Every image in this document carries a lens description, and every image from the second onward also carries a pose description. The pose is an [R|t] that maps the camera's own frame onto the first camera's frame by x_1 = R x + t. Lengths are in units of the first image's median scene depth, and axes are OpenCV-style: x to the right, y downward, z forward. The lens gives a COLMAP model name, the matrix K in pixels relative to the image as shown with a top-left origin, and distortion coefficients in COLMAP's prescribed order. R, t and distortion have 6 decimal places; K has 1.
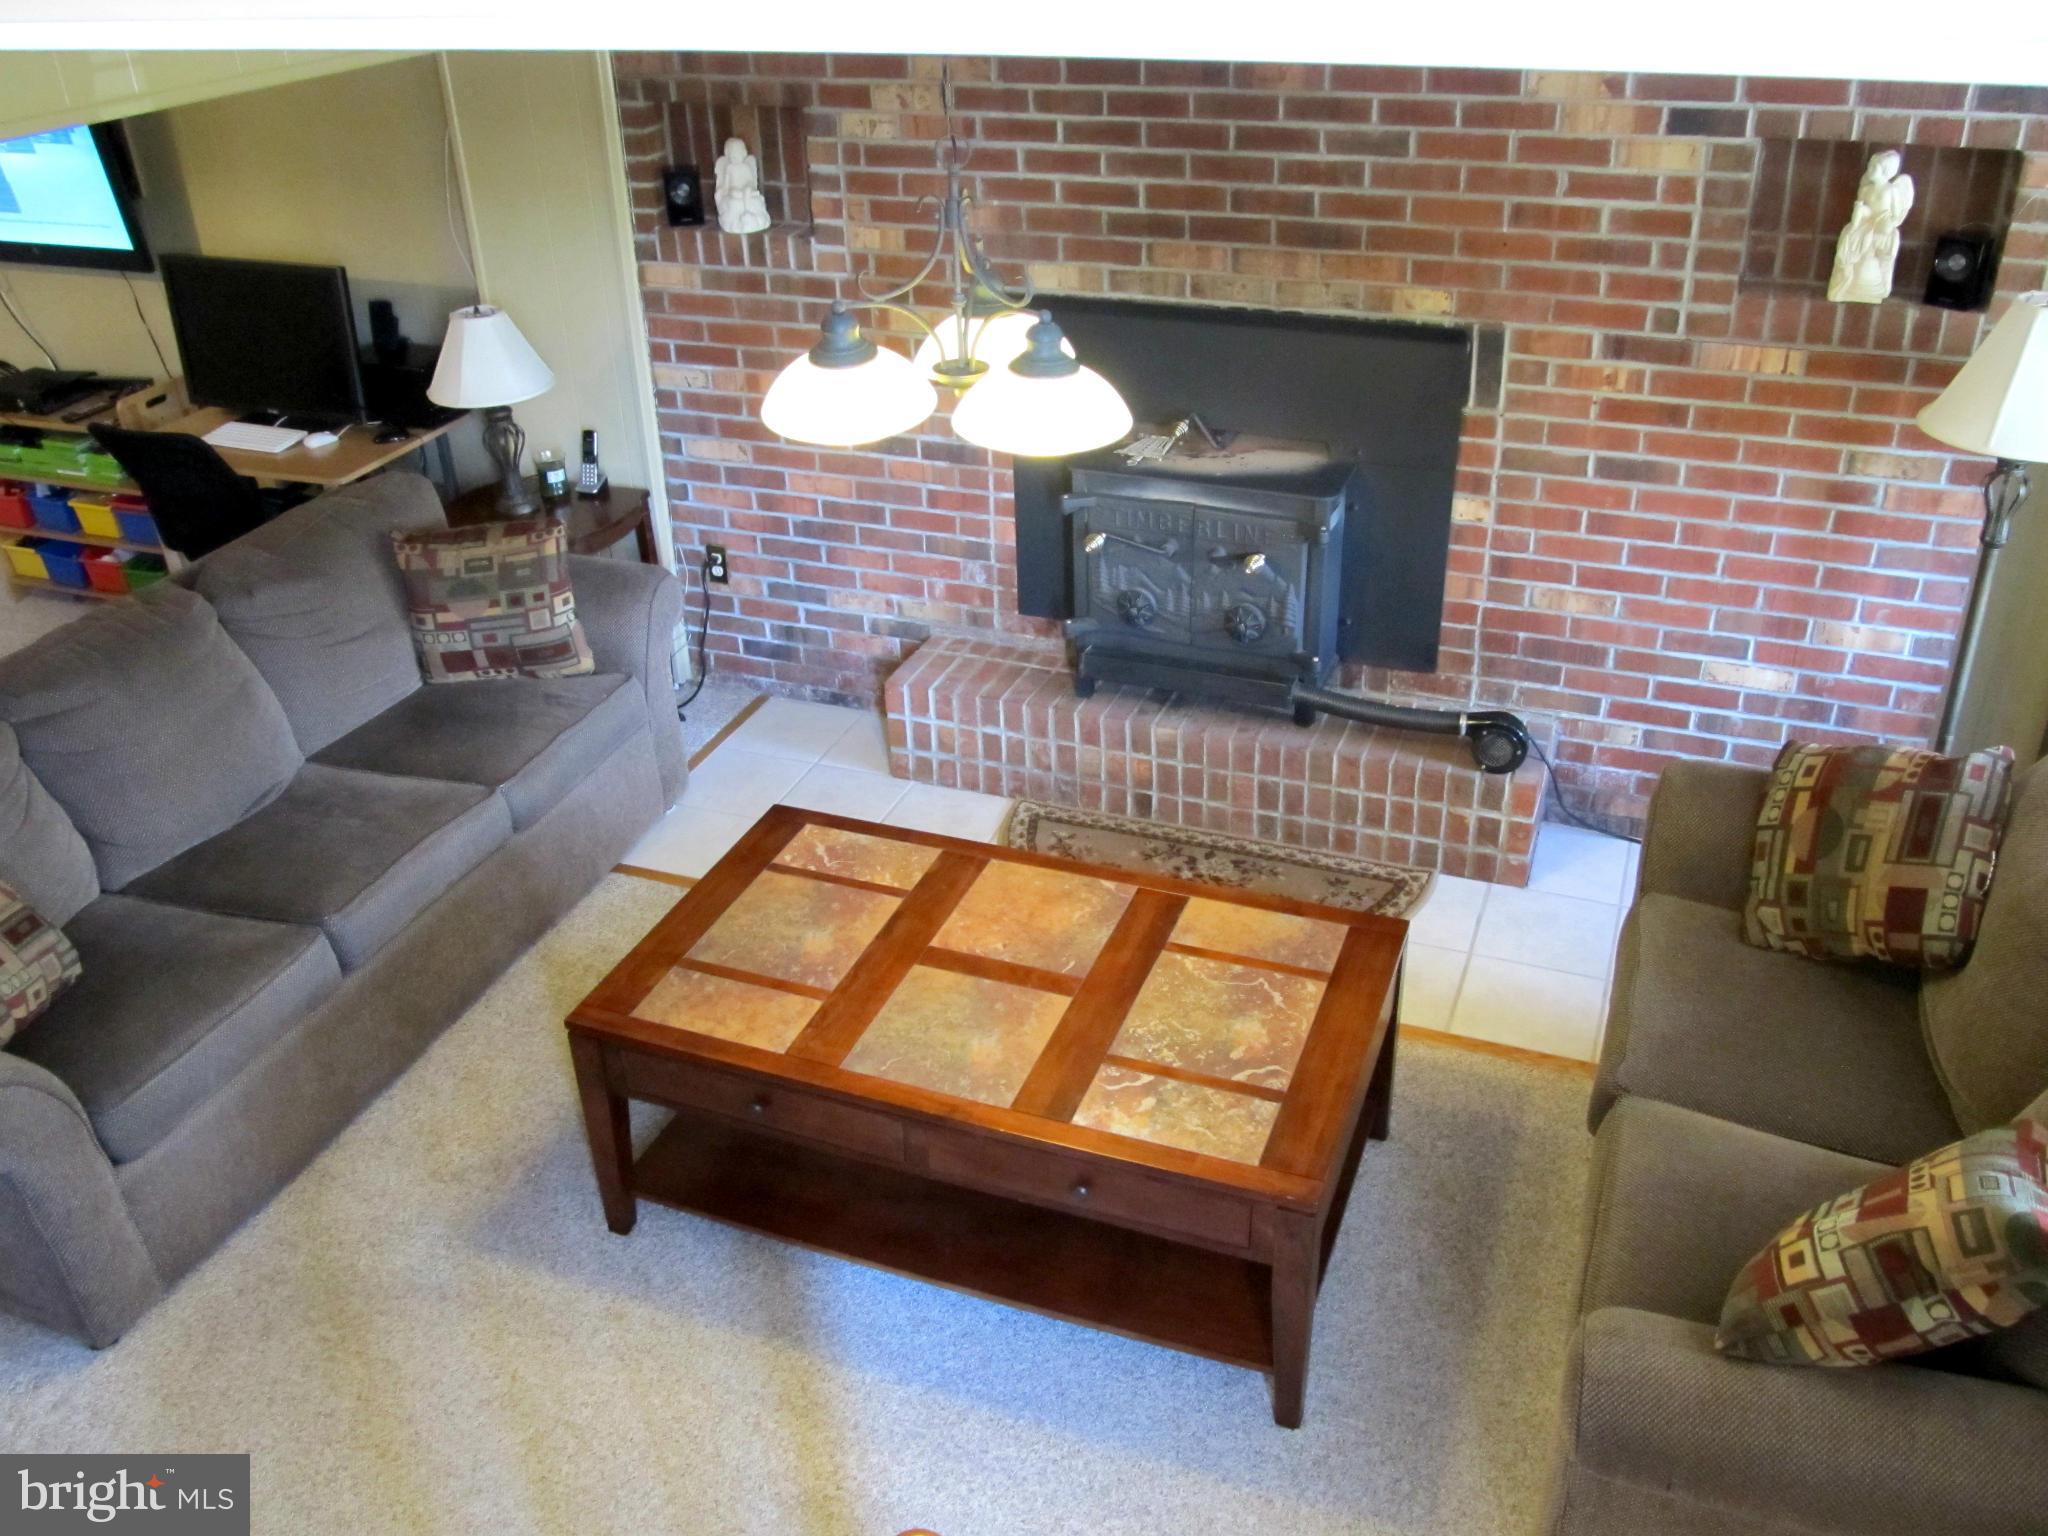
lens RADIAL K [[1695.6, 0, 1026.0], [0, 1695.6, 751.5], [0, 0, 1]] dist [-0.066089, 0.022531]
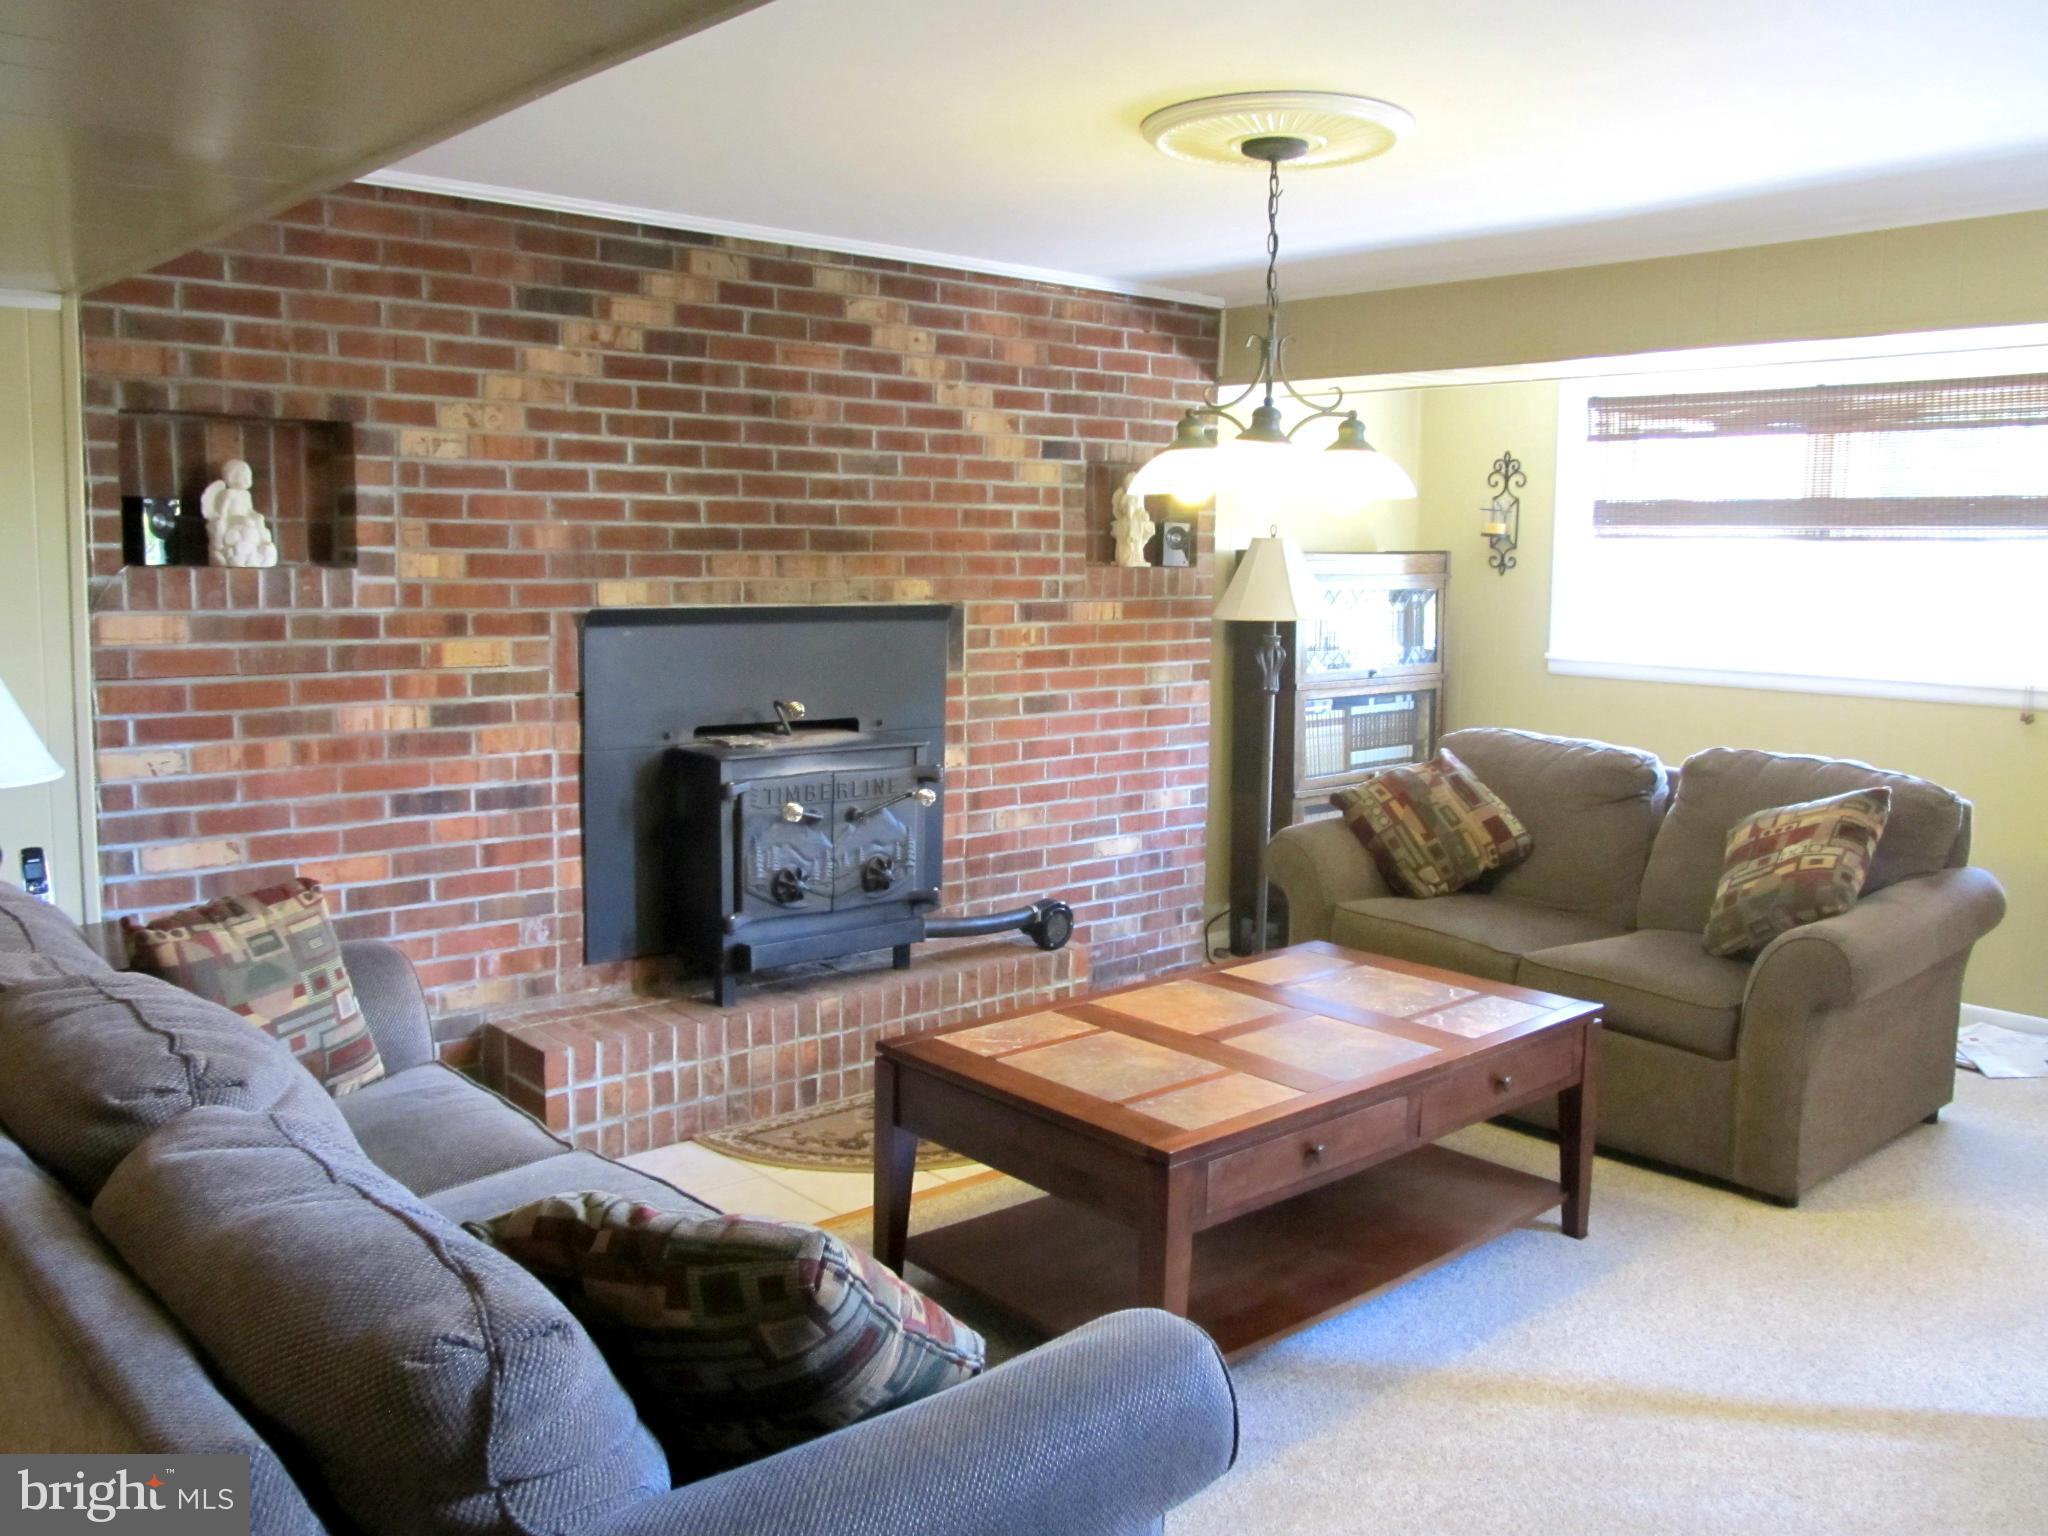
lens RADIAL K [[1695.6, 0, 1026.0], [0, 1695.6, 751.5], [0, 0, 1]] dist [-0.066089, 0.022531]
pose [[0.450384, -0.069742, 0.890107, -0.803784], [0.410400, 0.901553, -0.137020, 0.042681], [-0.792922, 0.427011, 0.434667, 0.421716]]
